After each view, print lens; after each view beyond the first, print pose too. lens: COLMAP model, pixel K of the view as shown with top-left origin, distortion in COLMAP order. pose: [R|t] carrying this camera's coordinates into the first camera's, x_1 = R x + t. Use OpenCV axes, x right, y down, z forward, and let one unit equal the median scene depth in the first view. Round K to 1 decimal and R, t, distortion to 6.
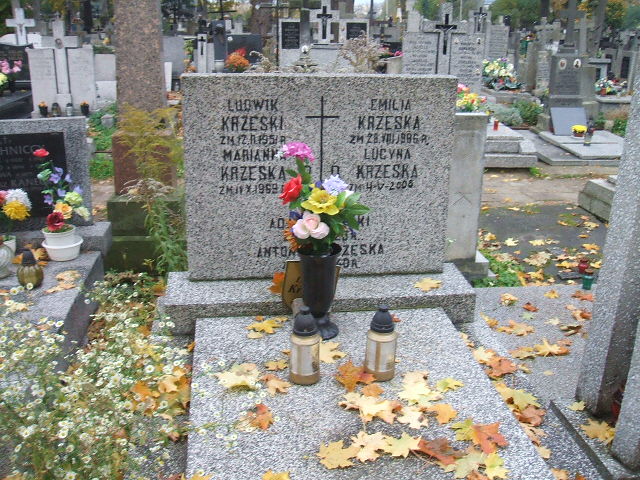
lens RADIAL K [[700.1, 0, 320.0], [0, 700.1, 240.0], [0, 0, 1]] dist [-0.157706, 0.200117]
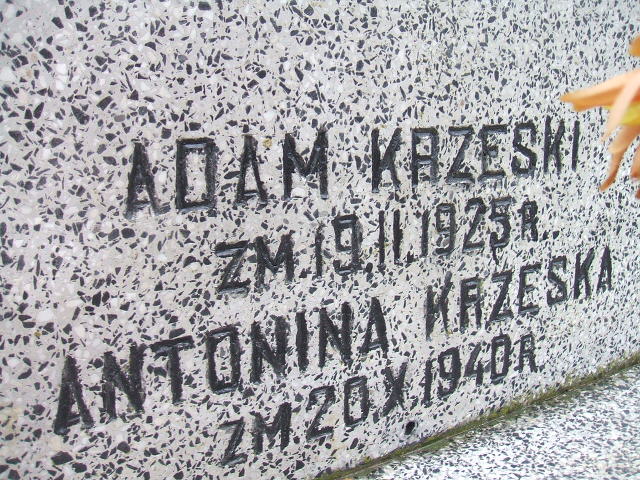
lens RADIAL K [[700.1, 0, 320.0], [0, 700.1, 240.0], [0, 0, 1]] dist [-0.157706, 0.200117]
pose [[0.910655, -0.117590, 0.396080, -0.094744], [0.159620, 0.984344, -0.074756, 0.005347], [-0.381088, 0.131299, 0.915168, 0.881602]]
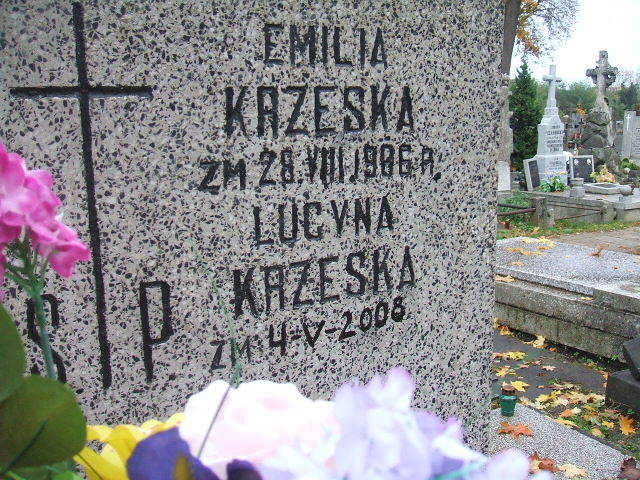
lens RADIAL K [[700.1, 0, 320.0], [0, 700.1, 240.0], [0, 0, 1]] dist [-0.157706, 0.200117]
pose [[0.928559, -0.103434, 0.356481, -0.011041], [0.153127, 0.981603, -0.114049, -0.083806], [-0.338127, 0.160488, 0.927315, 0.747007]]
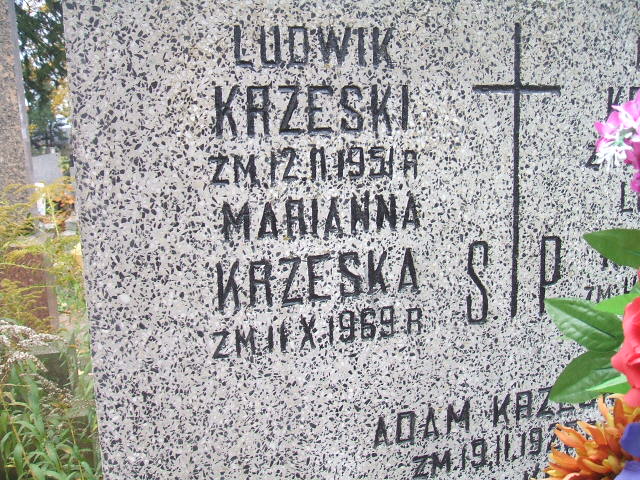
lens RADIAL K [[700.1, 0, 320.0], [0, 700.1, 240.0], [0, 0, 1]] dist [-0.157706, 0.200117]
pose [[0.984282, -0.073639, 0.160521, -0.143196], [0.099059, 0.982682, -0.156602, -0.064401], [-0.146209, 0.170042, 0.974530, 0.701776]]
